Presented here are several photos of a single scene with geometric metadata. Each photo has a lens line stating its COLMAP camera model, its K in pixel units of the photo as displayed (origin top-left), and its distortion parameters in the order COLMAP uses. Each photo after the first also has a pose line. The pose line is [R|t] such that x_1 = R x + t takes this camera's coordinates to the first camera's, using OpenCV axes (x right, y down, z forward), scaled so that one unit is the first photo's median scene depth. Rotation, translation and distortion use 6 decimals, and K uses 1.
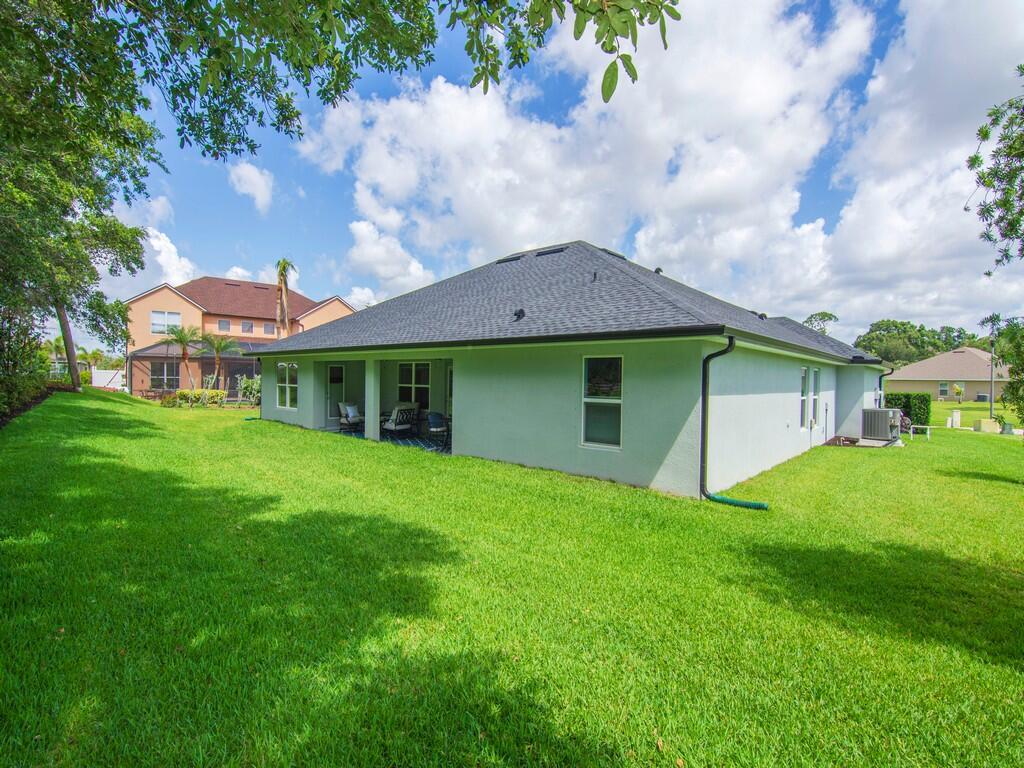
lens RADIAL K [[493.1, 0, 508.5], [0, 493.1, 389.3], [0, 0, 1]] dist [-0.005970, -0.010069]
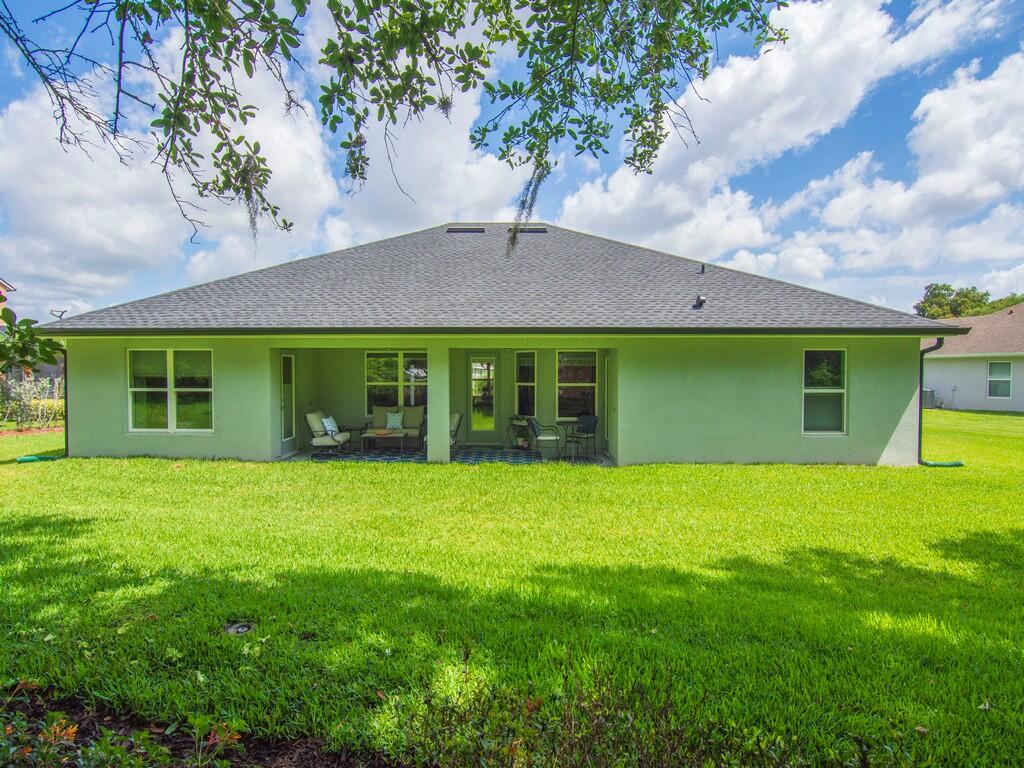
lens RADIAL K [[493.1, 0, 508.5], [0, 493.1, 389.3], [0, 0, 1]] dist [-0.005970, -0.010069]
pose [[0.752088, -0.031399, 0.658315, -0.661425], [0.025406, 0.999503, 0.018647, -0.011615], [-0.658573, 0.002701, 0.752512, 0.419272]]
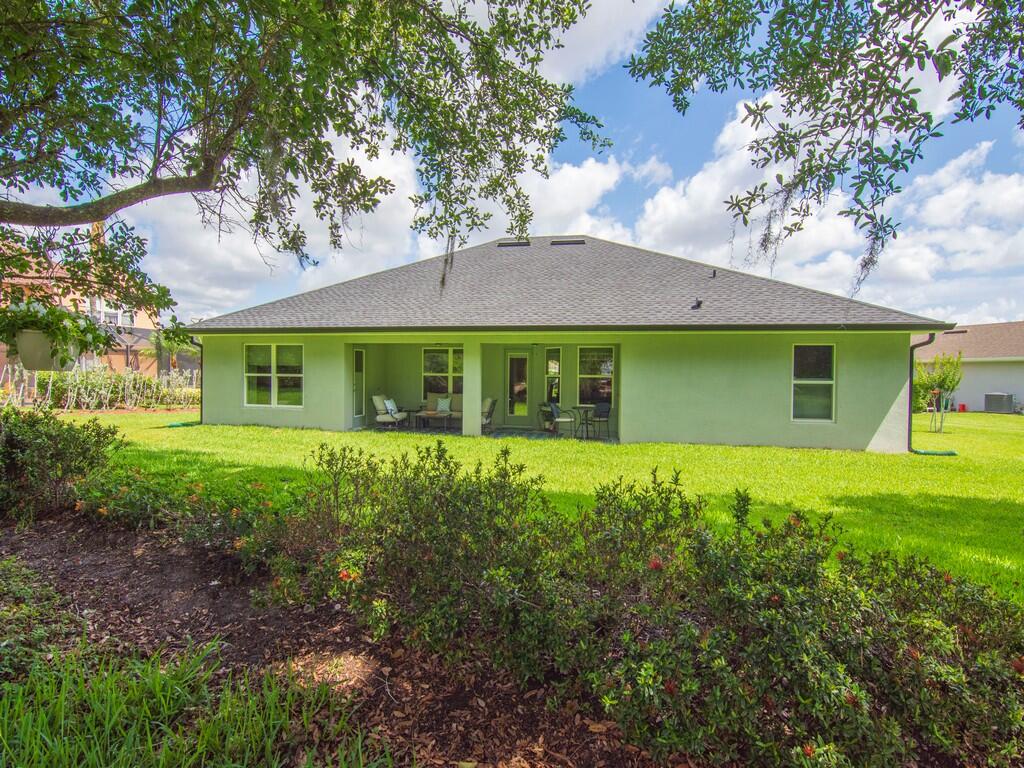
lens RADIAL K [[481.2, 0, 511.5], [0, 481.2, 390.6], [0, 0, 1]] dist [0.001227, -0.020586]
pose [[0.848451, -0.015395, 0.529050, -0.662206], [0.011879, 0.999879, 0.010045, 0.014933], [-0.529141, -0.002238, 0.848531, 0.264151]]
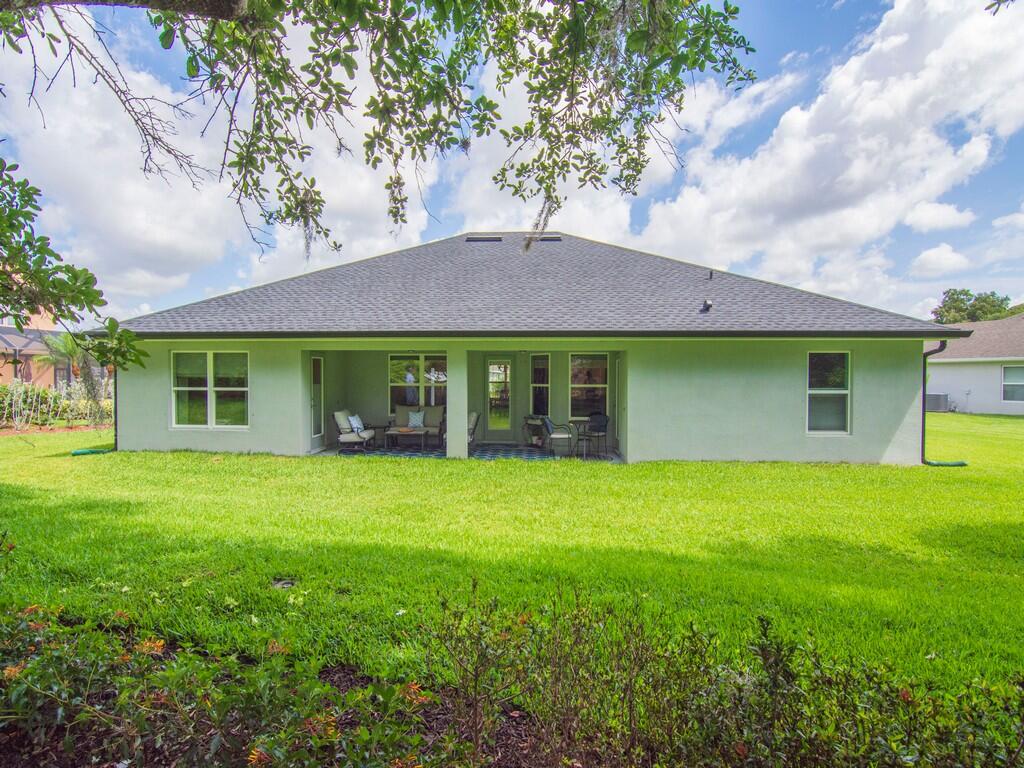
lens RADIAL K [[484.4, 0, 508.9], [0, 484.4, 392.4], [0, 0, 1]] dist [-0.004092, -0.012220]
pose [[0.775412, -0.025982, 0.630921, -0.676135], [0.022608, 0.999655, 0.013381, -0.004481], [-0.631050, 0.003888, 0.775732, 0.395350]]
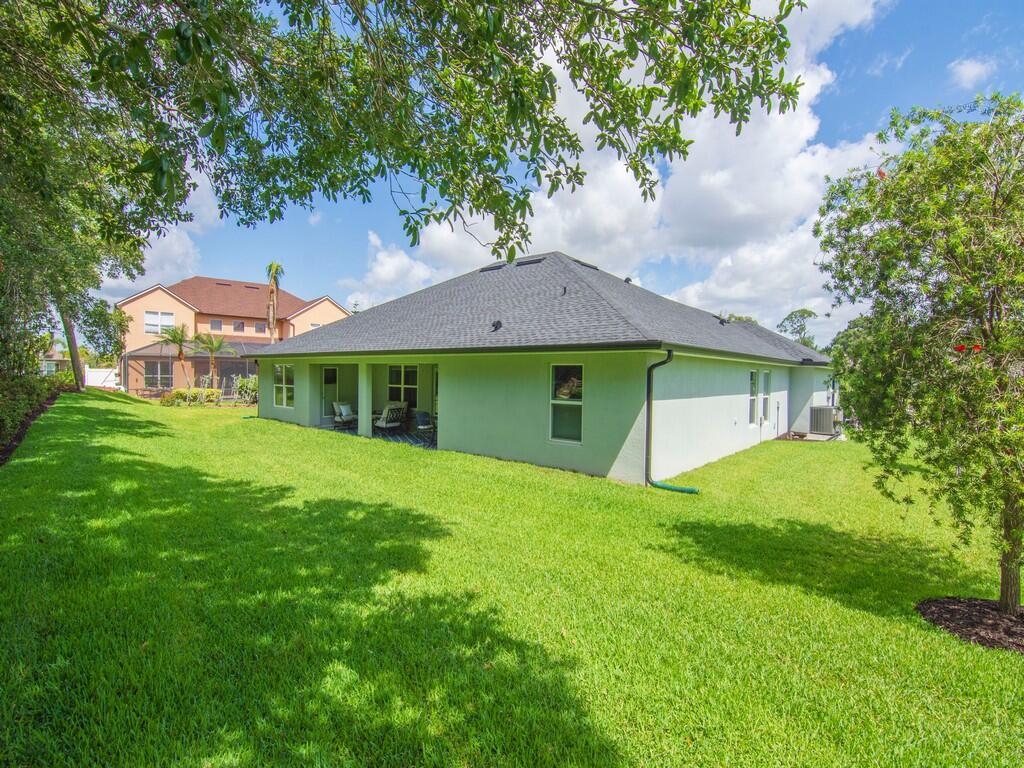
lens RADIAL K [[484.4, 0, 508.9], [0, 484.4, 392.4], [0, 0, 1]] dist [-0.004092, -0.012220]
pose [[0.999650, -0.002073, 0.026391, 0.015836], [0.001699, 0.999898, 0.014200, -0.011251], [-0.026418, -0.014150, 0.999551, -0.088769]]
